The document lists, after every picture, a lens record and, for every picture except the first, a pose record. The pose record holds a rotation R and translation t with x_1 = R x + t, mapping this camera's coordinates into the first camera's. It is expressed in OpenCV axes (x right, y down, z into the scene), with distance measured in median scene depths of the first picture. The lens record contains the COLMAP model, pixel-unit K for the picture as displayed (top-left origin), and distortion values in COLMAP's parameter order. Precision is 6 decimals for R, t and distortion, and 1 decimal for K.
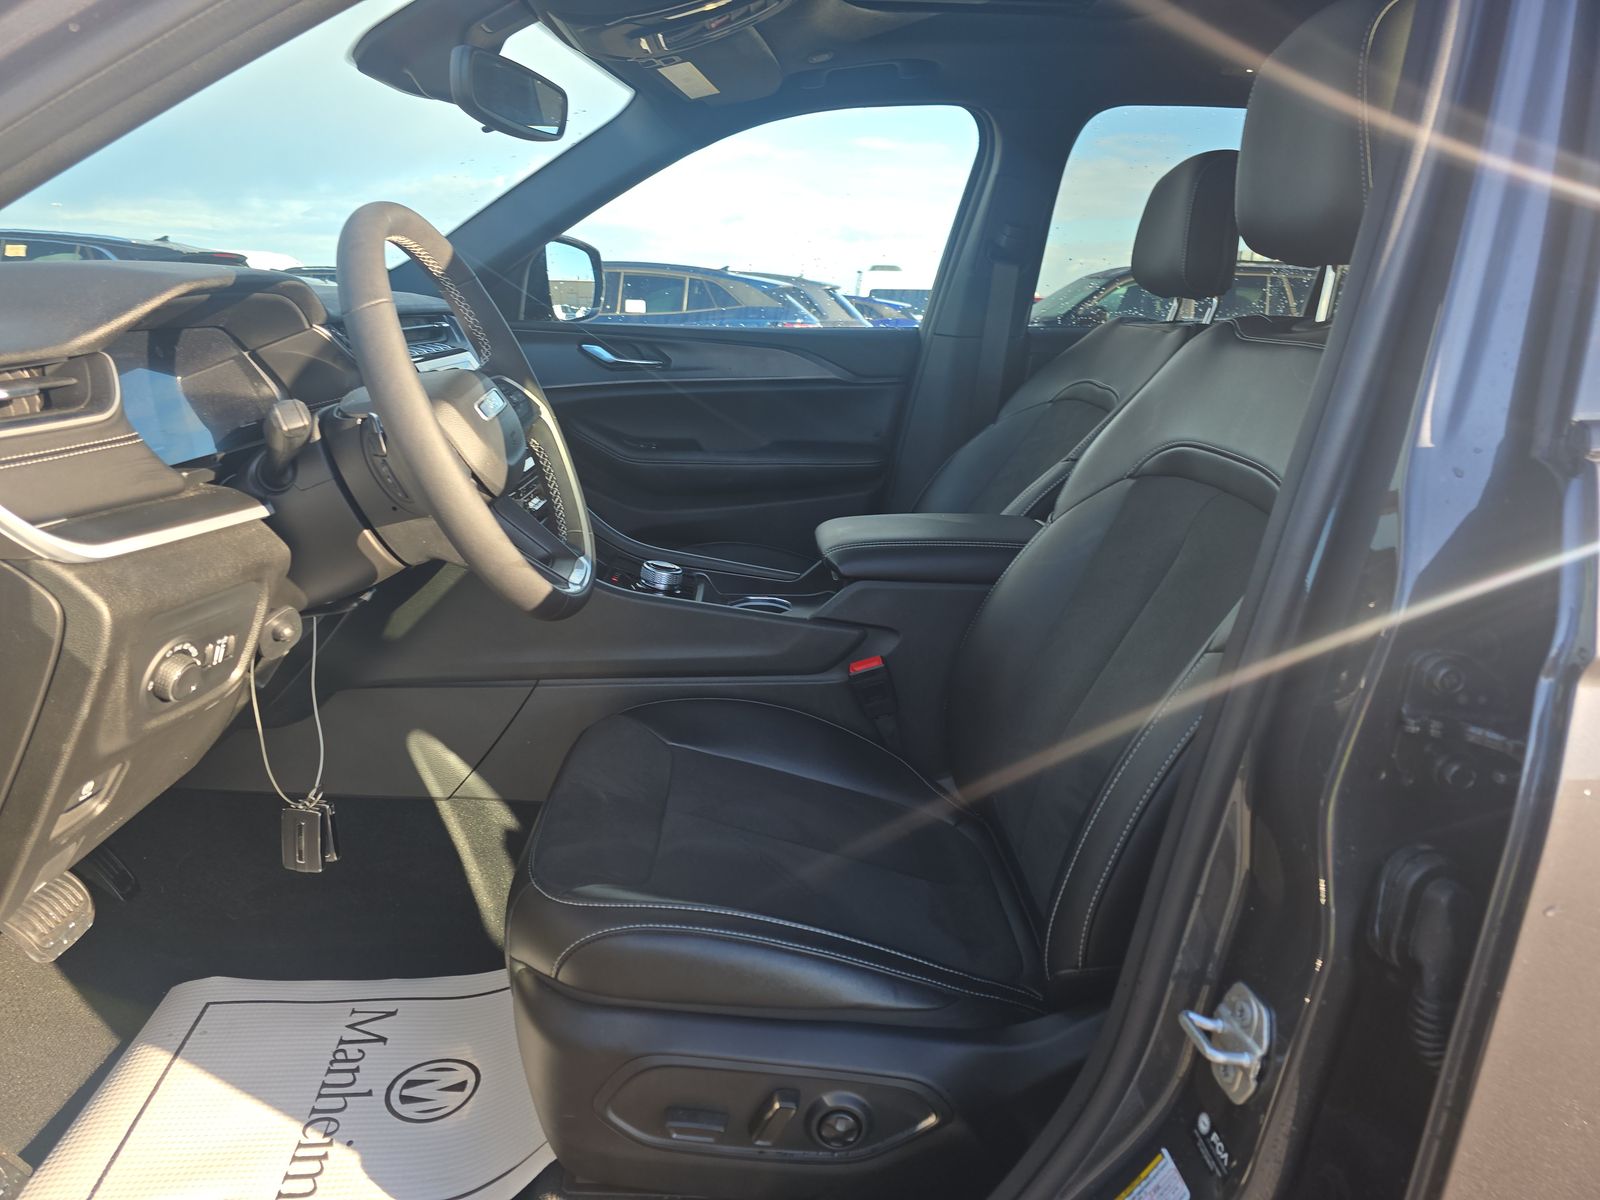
lens RADIAL K [[1082.4, 0, 800.0], [0, 1082.4, 600.0], [0, 0, 1]] dist [0.082544, -0.092096]
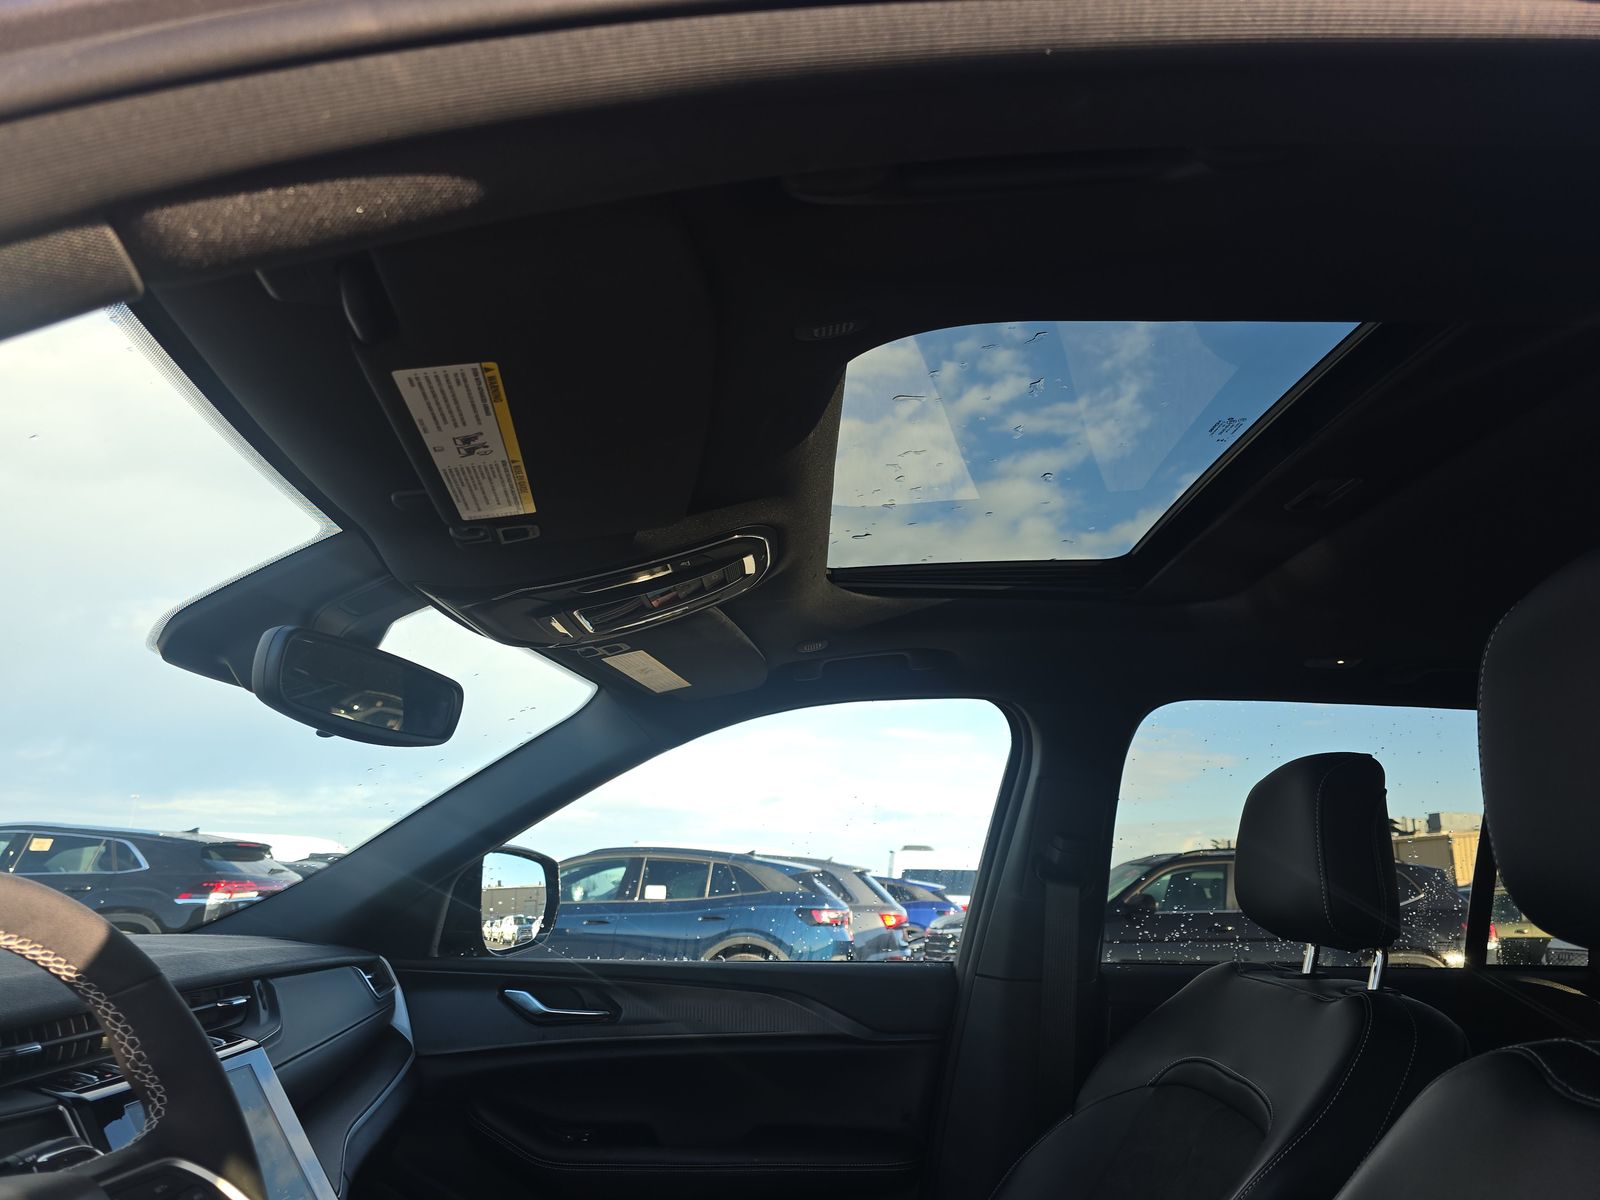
lens RADIAL K [[1082.4, 0, 800.0], [0, 1082.4, 600.0], [0, 0, 1]] dist [0.082544, -0.092096]
pose [[0.999523, -0.006770, -0.030120, 0.022552], [-0.009017, 0.869088, -0.494576, -0.079536], [0.029525, 0.494612, 0.868612, 0.180120]]
